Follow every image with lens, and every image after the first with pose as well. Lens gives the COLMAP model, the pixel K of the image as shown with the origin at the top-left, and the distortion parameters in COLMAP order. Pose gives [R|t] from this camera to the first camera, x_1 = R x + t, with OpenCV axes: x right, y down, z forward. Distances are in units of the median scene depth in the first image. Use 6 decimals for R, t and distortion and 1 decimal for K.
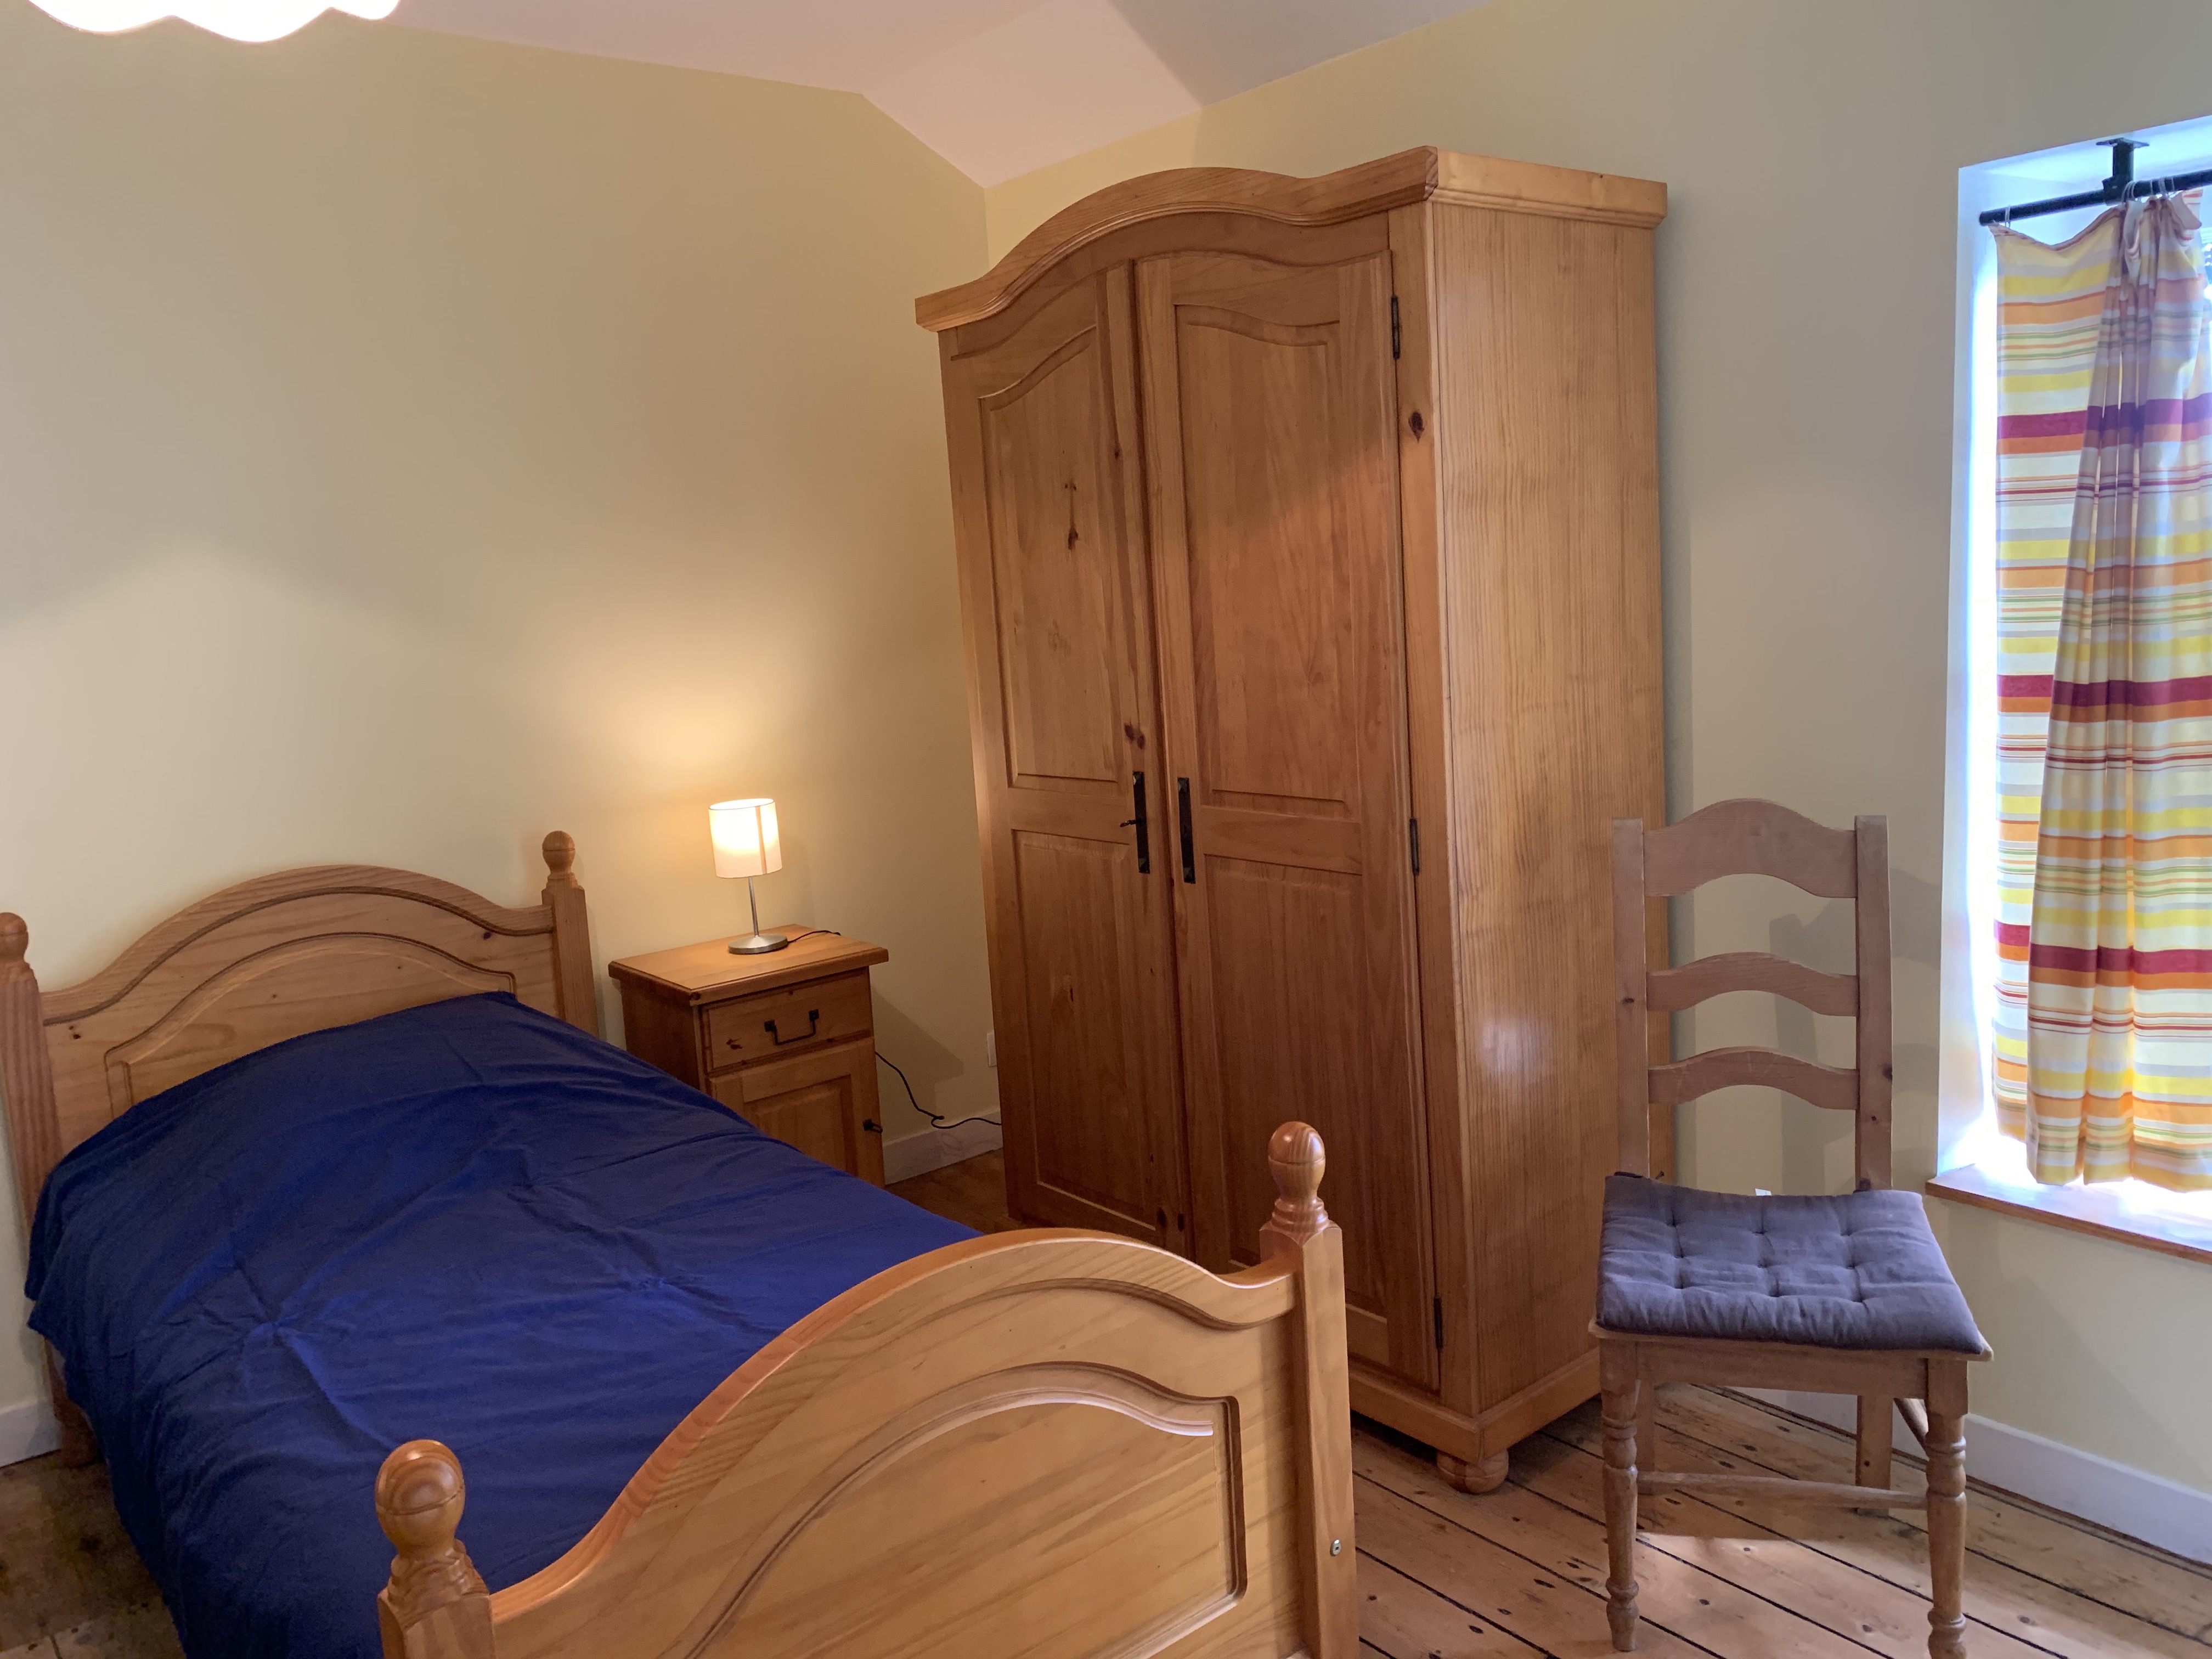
lens RADIAL K [[1701.0, 0, 1109.3], [0, 1701.0, 813.3], [0, 0, 1]] dist [0.085856, -0.115883]
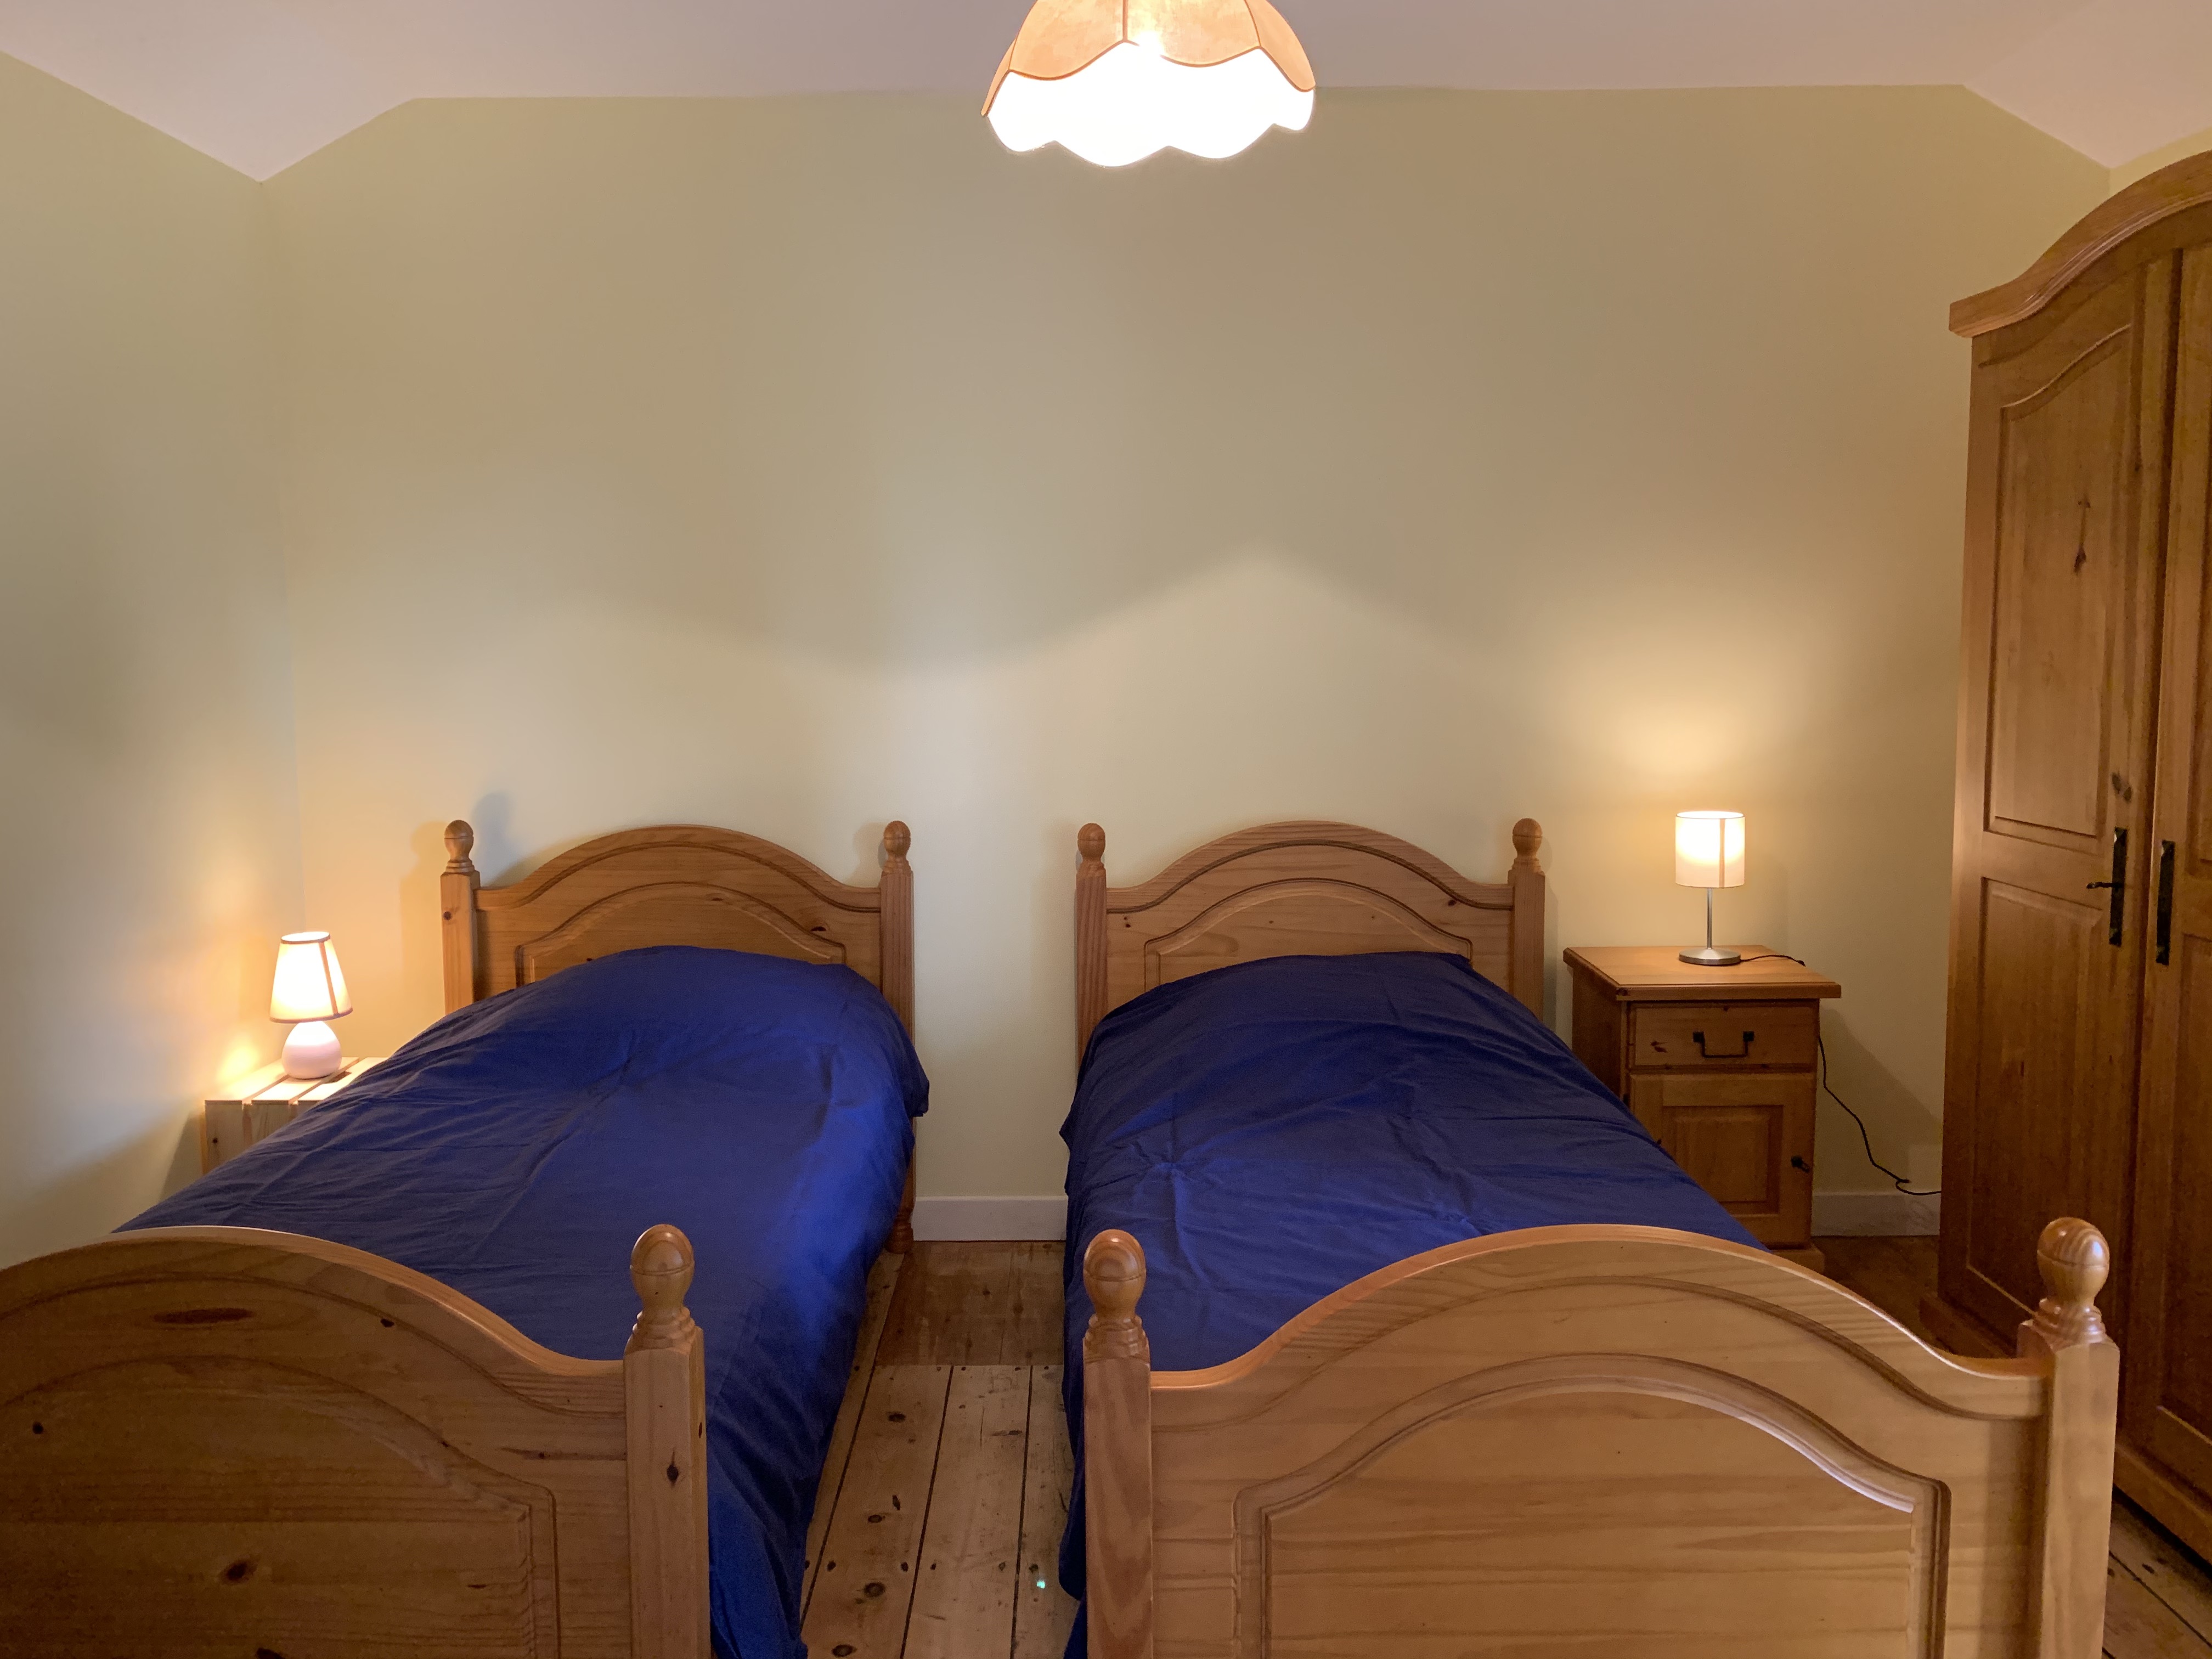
lens RADIAL K [[1701.0, 0, 1109.3], [0, 1701.0, 813.3], [0, 0, 1]] dist [0.085856, -0.115883]
pose [[0.790379, 0.123587, -0.600023, 0.138658], [-0.126821, 0.991231, 0.037110, 0.000814], [0.599347, 0.046764, 0.799122, -0.024174]]
